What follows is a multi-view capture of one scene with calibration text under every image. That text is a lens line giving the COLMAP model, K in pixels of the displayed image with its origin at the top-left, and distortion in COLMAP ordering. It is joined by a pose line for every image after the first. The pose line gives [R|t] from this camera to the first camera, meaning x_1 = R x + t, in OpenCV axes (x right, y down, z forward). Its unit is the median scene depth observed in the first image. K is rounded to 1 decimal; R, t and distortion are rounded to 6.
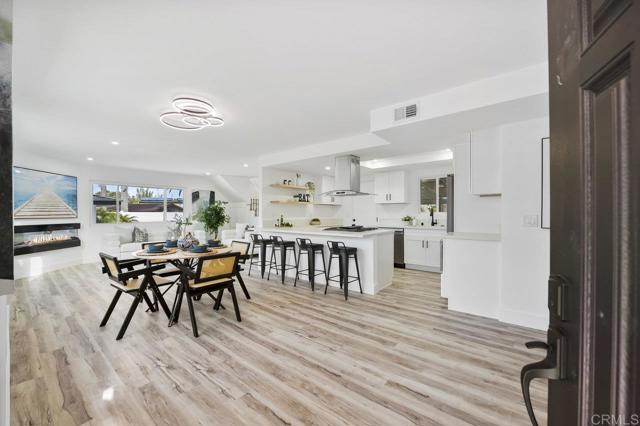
lens RADIAL K [[259.0, 0, 319.9], [0, 259.0, 214.4], [0, 0, 1]] dist [-0.009774, -0.000765]
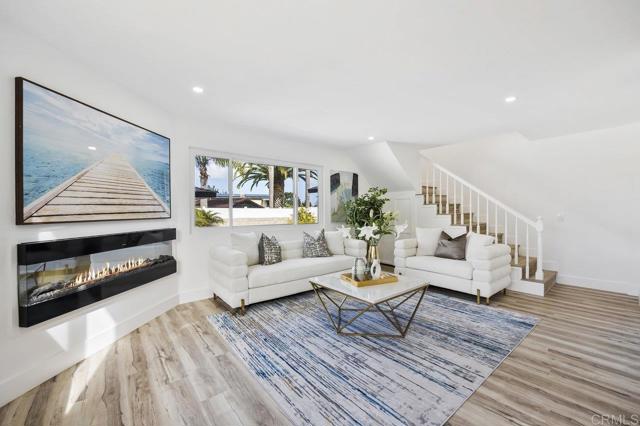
lens RADIAL K [[259.0, 0, 320.8], [0, 259.0, 213.8], [0, 0, 1]] dist [-0.009774, -0.000765]
pose [[0.982481, 0.004785, -0.186303, -0.576134], [-0.002386, 0.999911, 0.013099, -0.002592], [0.186349, -0.012425, 0.982405, 0.570440]]
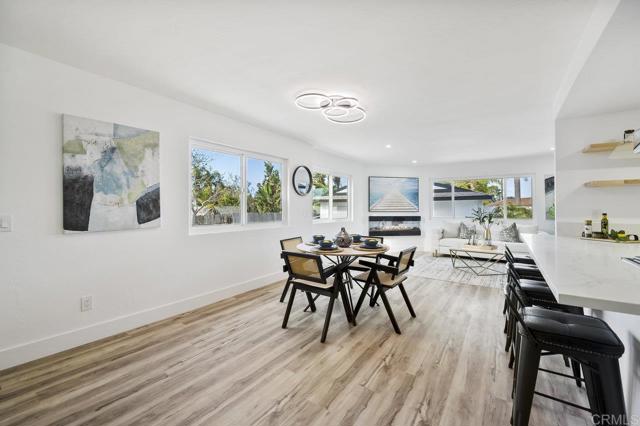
lens RADIAL K [[259.0, 0, 316.5], [0, 259.0, 206.4], [0, 0, 1]] dist [-0.009774, -0.000765]
pose [[0.068483, -0.004813, -0.997641, 0.245918], [-0.003833, 0.999980, -0.005087, -0.003571], [0.997645, 0.004172, 0.068463, 0.454997]]
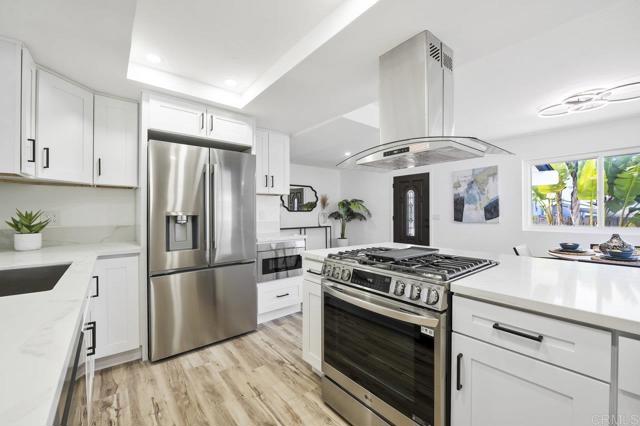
lens RADIAL K [[259.0, 0, 318.4], [0, 259.0, 211.7], [0, 0, 1]] dist [-0.009774, -0.000765]
pose [[-0.979952, 0.005301, 0.199164, 0.130554], [0.005474, 0.999985, 0.000314, -0.003814], [-0.199159, 0.001398, -0.979966, 1.070820]]
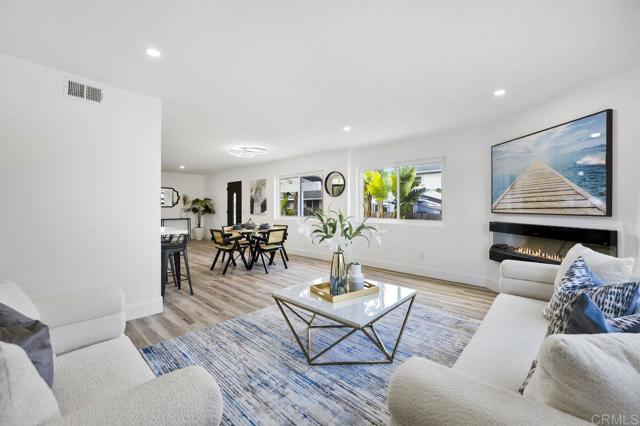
lens RADIAL K [[259.0, 0, 319.1], [0, 259.0, 211.8], [0, 0, 1]] dist [-0.009774, -0.000765]
pose [[-0.999239, 0.002908, 0.038903, -0.555318], [0.003619, 0.999828, 0.018204, -0.001591], [-0.038844, 0.018331, -0.999077, 1.447402]]
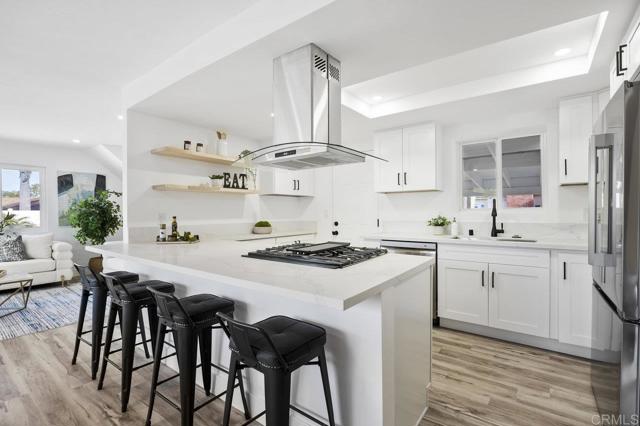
lens RADIAL K [[300.9, 0, 316.7], [0, 300.9, 212.3], [0, 0, 1]] dist [-0.006640, 0.000707]
pose [[0.999176, -0.003671, 0.040411, 0.079237], [0.003687, 0.999993, -0.000314, -0.002124], [-0.040410, 0.000463, 0.999183, 0.438448]]
